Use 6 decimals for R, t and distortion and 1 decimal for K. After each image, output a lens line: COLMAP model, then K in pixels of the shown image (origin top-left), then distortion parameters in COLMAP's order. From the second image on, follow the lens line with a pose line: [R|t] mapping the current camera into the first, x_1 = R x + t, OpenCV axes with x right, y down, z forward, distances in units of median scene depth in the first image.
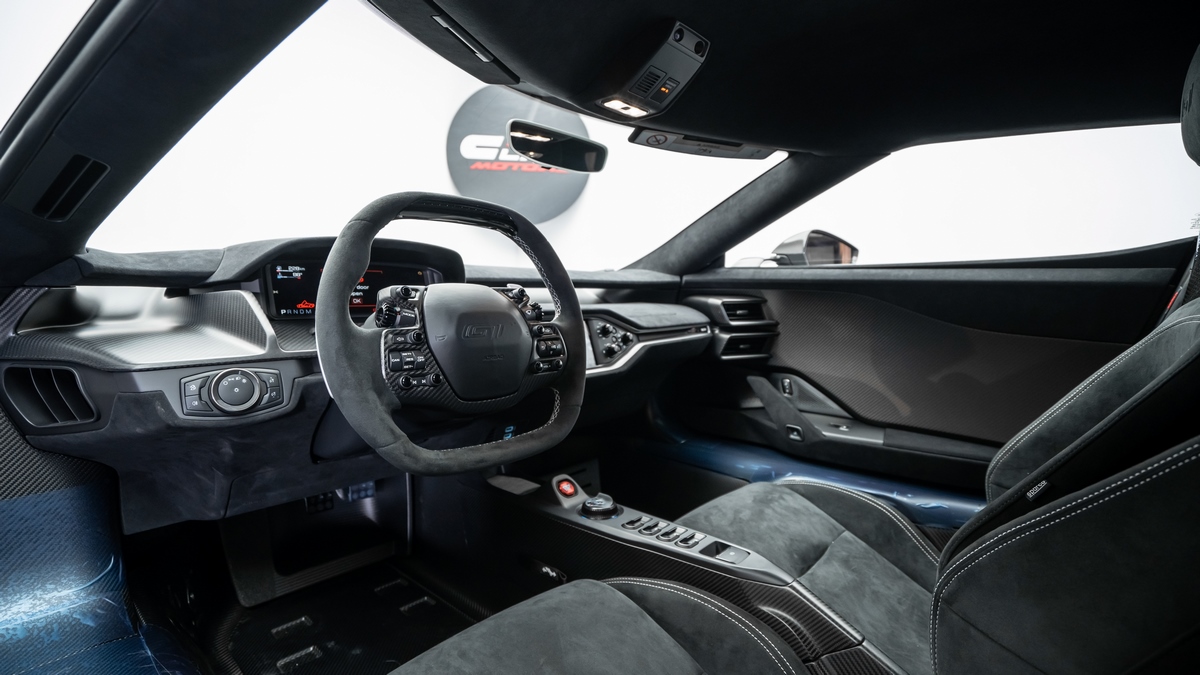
lens RADIAL K [[571.9, 0, 600.0], [0, 571.9, 337.5], [0, 0, 1]] dist [-0.032461, 0.000552]
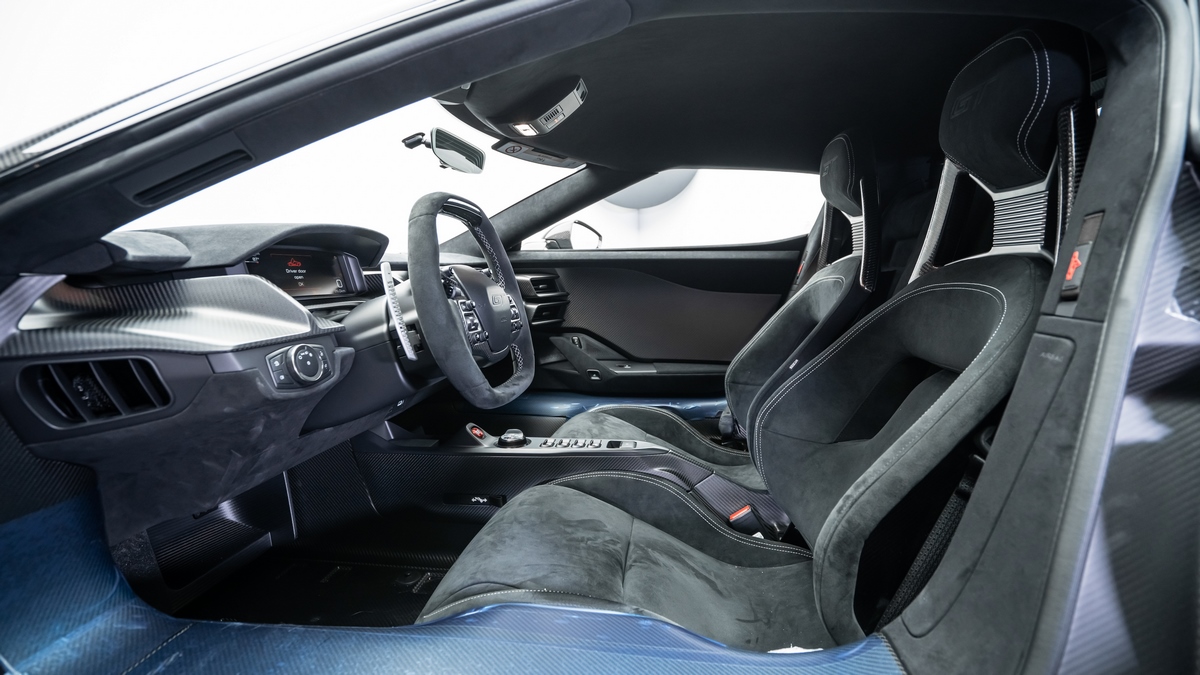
lens RADIAL K [[588.8, 0, 600.0], [0, 588.8, 337.5], [0, 0, 1]] dist [-0.001783, -0.000027]
pose [[0.823687, -0.083725, 0.560830, -0.415764], [0.066615, 0.996478, 0.050925, 0.010776], [-0.563119, -0.004586, 0.826363, -0.148174]]
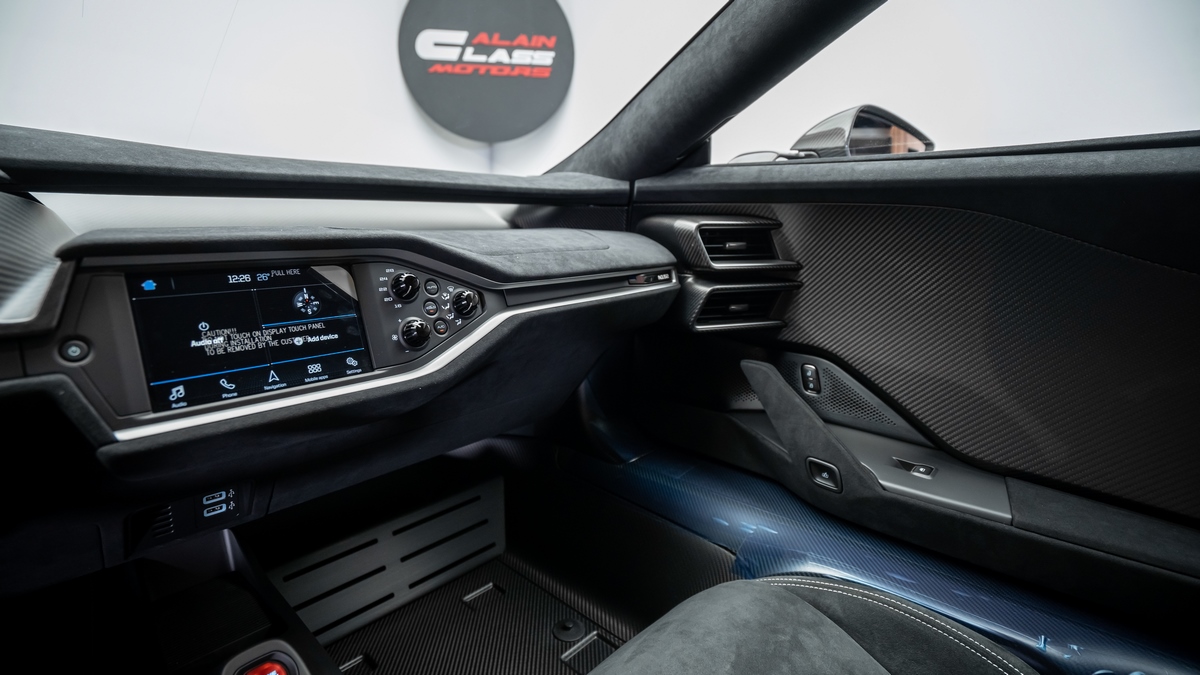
lens RADIAL K [[571.9, 0, 600.0], [0, 571.9, 337.5], [0, 0, 1]] dist [-0.032461, 0.000552]
pose [[0.999906, 0.005857, -0.012430, 0.138025], [-0.004389, 0.993353, 0.115027, -0.020564], [0.013021, -0.114961, 0.993285, 0.484811]]
